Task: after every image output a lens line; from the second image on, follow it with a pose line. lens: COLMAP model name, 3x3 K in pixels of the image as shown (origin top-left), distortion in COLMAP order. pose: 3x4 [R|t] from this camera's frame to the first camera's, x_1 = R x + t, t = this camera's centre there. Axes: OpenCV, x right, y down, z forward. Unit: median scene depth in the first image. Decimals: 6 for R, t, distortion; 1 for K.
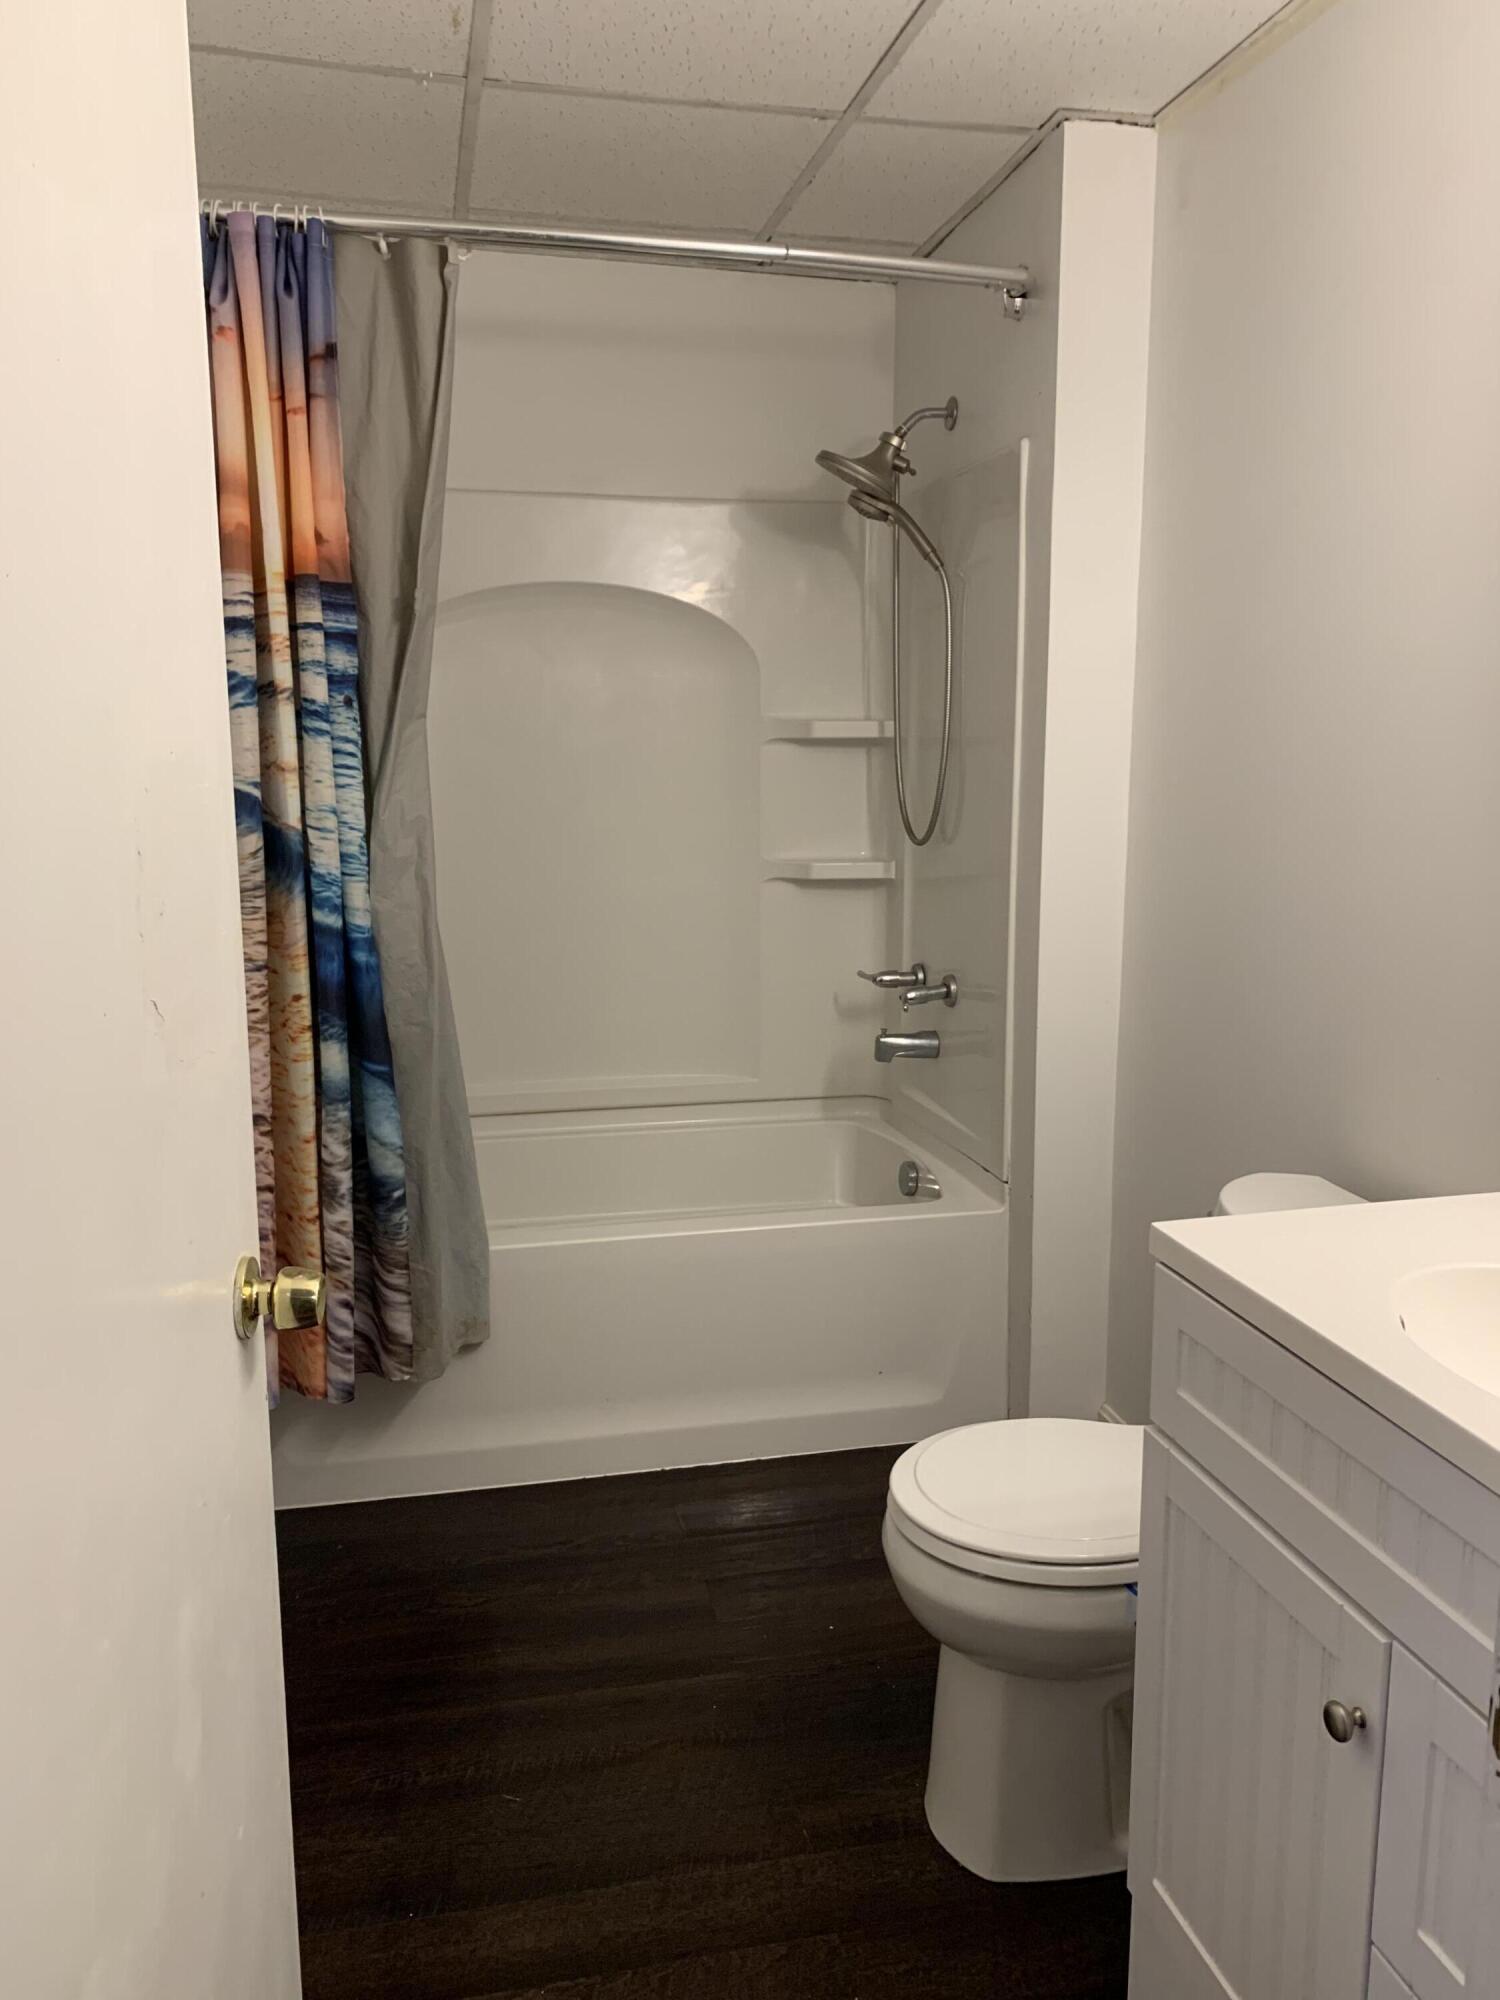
lens RADIAL K [[1538.3, 0, 758.6], [0, 1538.3, 1000.8], [0, 0, 1]] dist [0.087053, -0.160907]
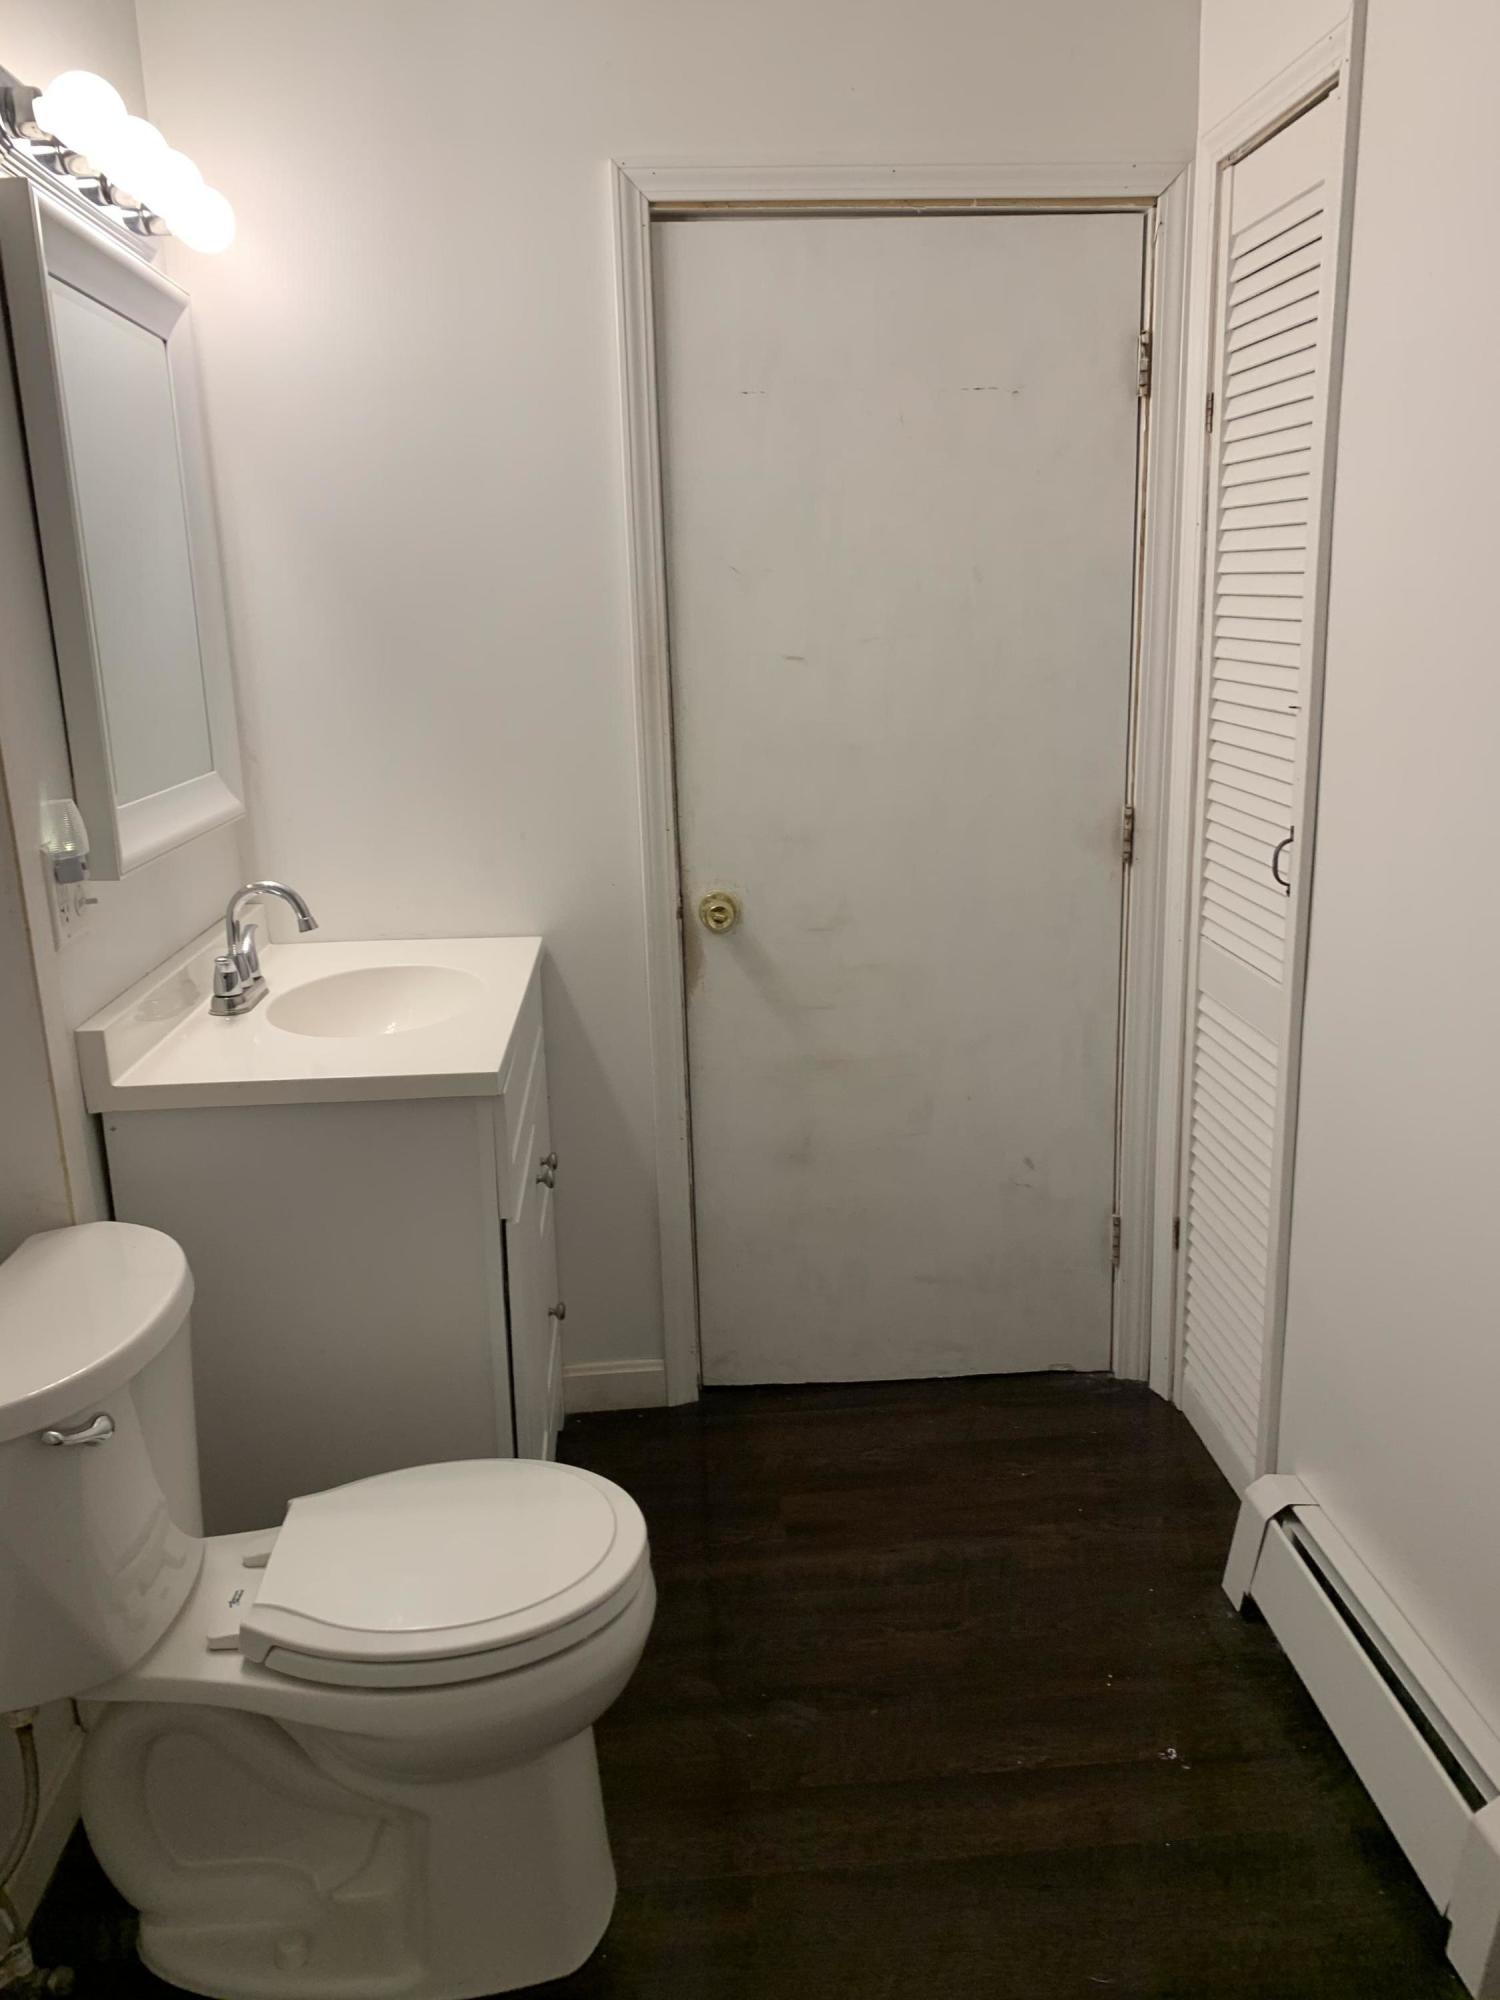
lens RADIAL K [[1538.3, 0, 758.6], [0, 1538.3, 1000.8], [0, 0, 1]] dist [0.087053, -0.160907]
pose [[-0.989584, -0.009983, 0.143610, -0.103661], [0.049870, 0.912046, 0.407044, -0.332648], [-0.135042, 0.409966, -0.902048, 1.741843]]
